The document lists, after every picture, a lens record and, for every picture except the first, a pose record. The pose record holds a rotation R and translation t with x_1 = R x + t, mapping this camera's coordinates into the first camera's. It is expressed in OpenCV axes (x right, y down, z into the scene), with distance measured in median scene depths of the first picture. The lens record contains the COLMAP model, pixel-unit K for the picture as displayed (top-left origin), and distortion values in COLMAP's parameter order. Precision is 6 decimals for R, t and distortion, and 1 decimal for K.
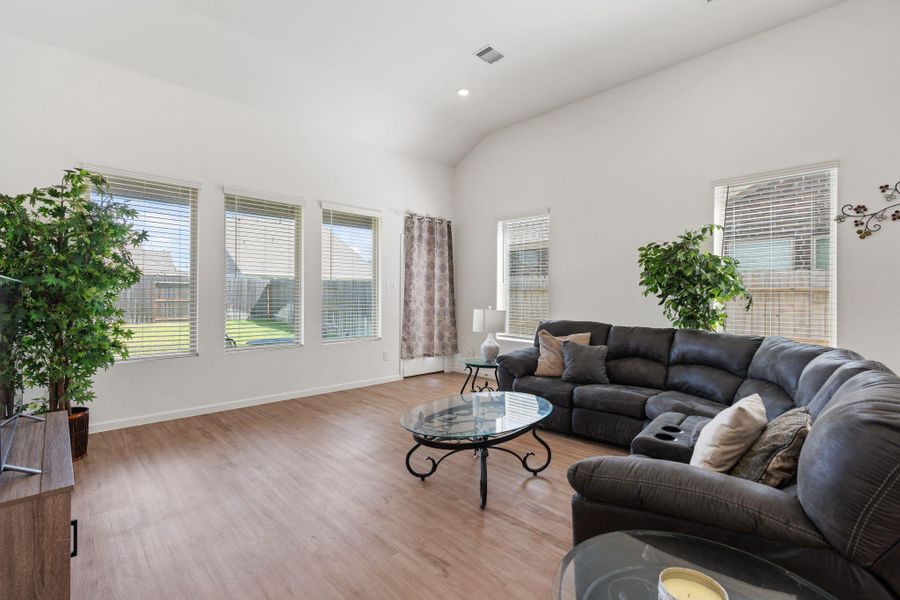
lens RADIAL K [[405.7, 0, 448.5], [0, 405.7, 294.2], [0, 0, 1]] dist [-0.004942, 0.000299]
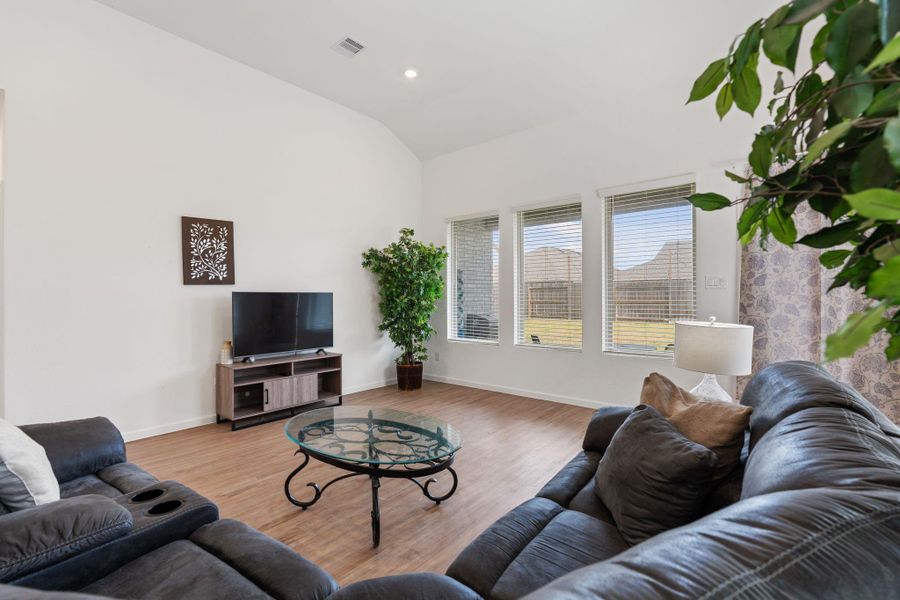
lens RADIAL K [[405.7, 0, 448.5], [0, 405.7, 294.2], [0, 0, 1]] dist [-0.004942, 0.000299]
pose [[0.098694, -0.011420, -0.995052, 0.812342], [0.009069, 0.999903, -0.010576, 0.005927], [0.995076, -0.007980, 0.098788, 0.910202]]
